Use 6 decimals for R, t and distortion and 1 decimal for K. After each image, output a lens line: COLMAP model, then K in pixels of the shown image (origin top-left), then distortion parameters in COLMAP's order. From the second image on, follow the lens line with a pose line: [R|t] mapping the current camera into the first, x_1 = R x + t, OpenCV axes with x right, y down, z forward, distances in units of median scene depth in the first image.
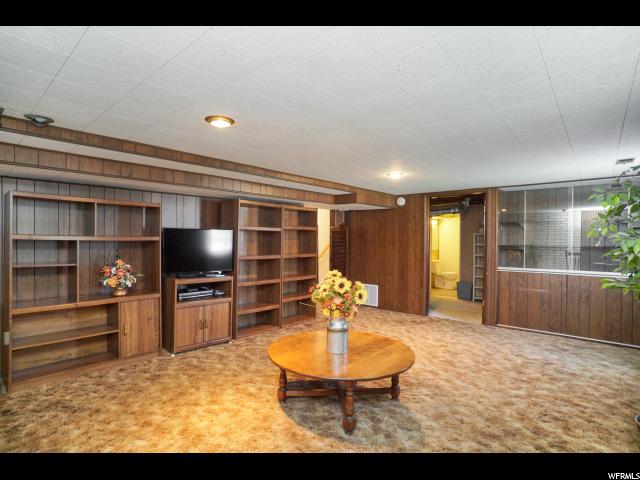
lens RADIAL K [[334.4, 0, 317.6], [0, 334.4, 241.6], [0, 0, 1]] dist [-0.042709, 0.000806]
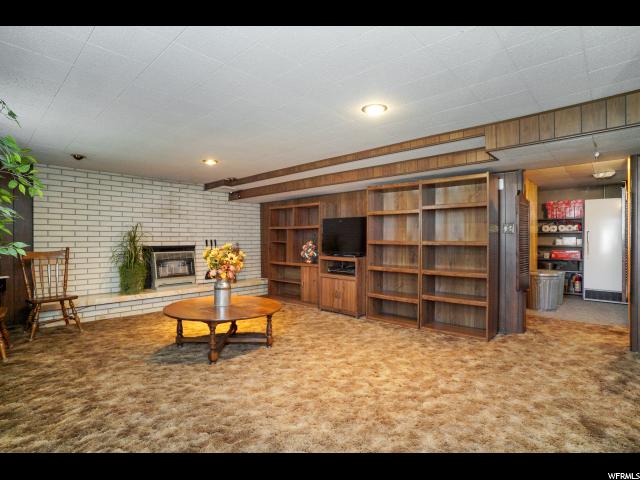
lens RADIAL K [[334.4, 0, 317.6], [0, 334.4, 241.6], [0, 0, 1]] dist [-0.042709, 0.000806]
pose [[-0.013788, -0.005980, -0.999887, 0.794555], [-0.010621, 0.999927, -0.005834, 0.055028], [0.999849, 0.010540, -0.013850, 0.829320]]
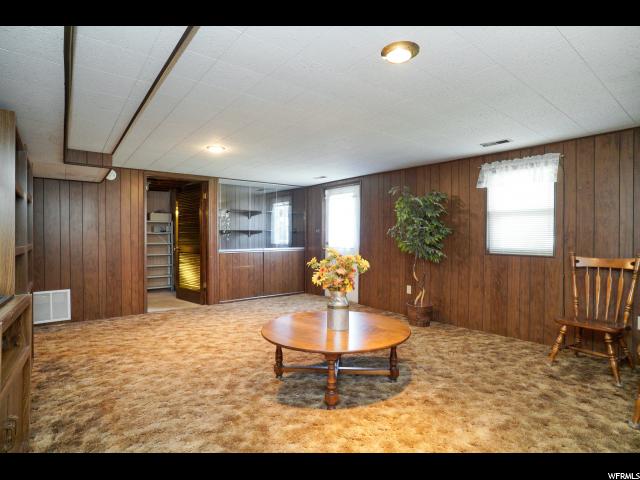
lens RADIAL K [[334.4, 0, 317.6], [0, 334.4, 241.6], [0, 0, 1]] dist [-0.042709, 0.000806]
pose [[0.173394, -0.018024, 0.984688, -0.547498], [0.007692, 0.999827, 0.016946, 0.036957], [-0.984822, 0.004636, 0.173503, 0.536877]]
